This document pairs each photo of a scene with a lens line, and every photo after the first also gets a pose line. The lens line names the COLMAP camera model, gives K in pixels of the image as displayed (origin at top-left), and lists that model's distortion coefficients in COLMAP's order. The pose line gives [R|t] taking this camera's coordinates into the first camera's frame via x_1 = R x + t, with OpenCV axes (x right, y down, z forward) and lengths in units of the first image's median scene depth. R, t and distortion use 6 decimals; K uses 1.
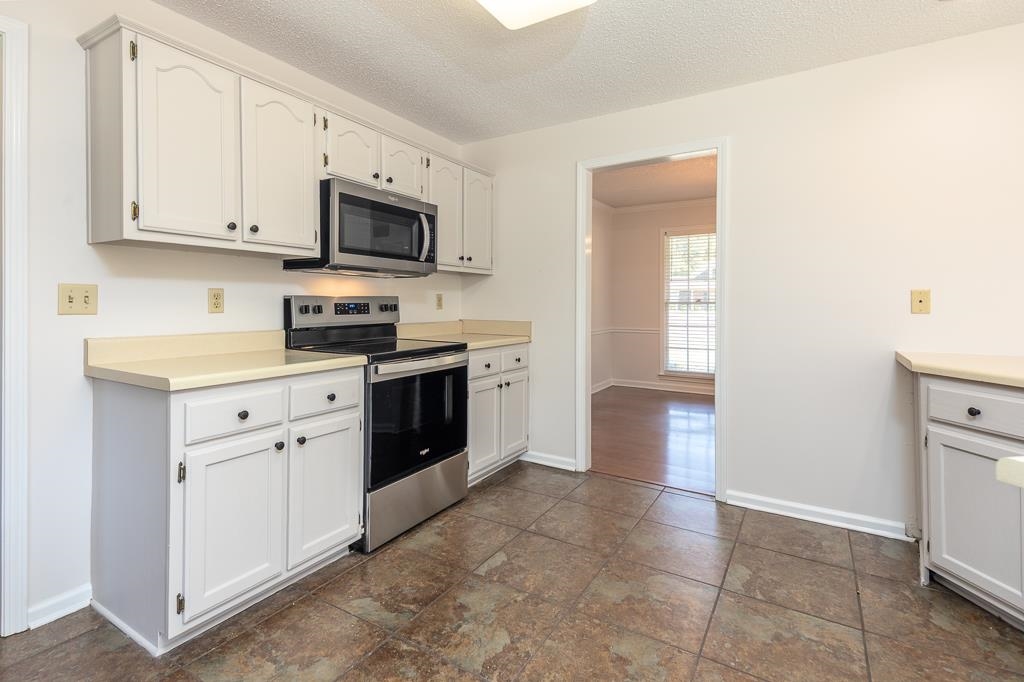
lens RADIAL K [[486.4, 0, 505.0], [0, 486.4, 306.4], [0, 0, 1]] dist [0.002194, -0.000016]
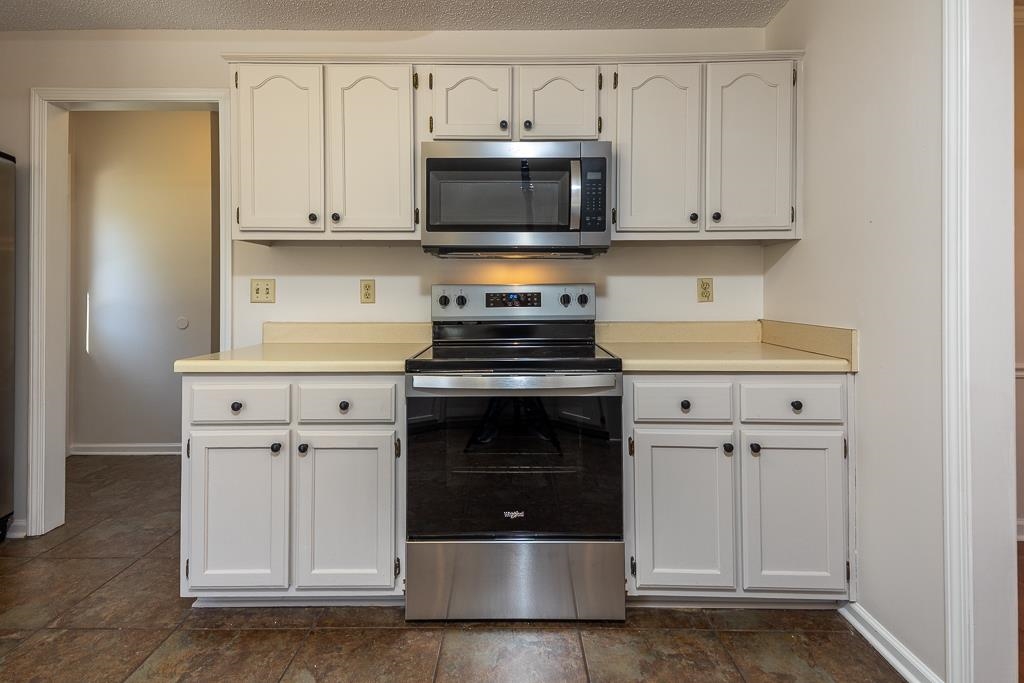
lens RADIAL K [[478.0, 0, 510.2], [0, 478.0, 295.0], [0, 0, 1]] dist [0.024748, -0.000376]
pose [[0.517102, -0.000929, -0.855923, 0.346627], [-0.001387, 0.999997, -0.001923, -0.001800], [0.855923, 0.002181, 0.517099, 0.568439]]
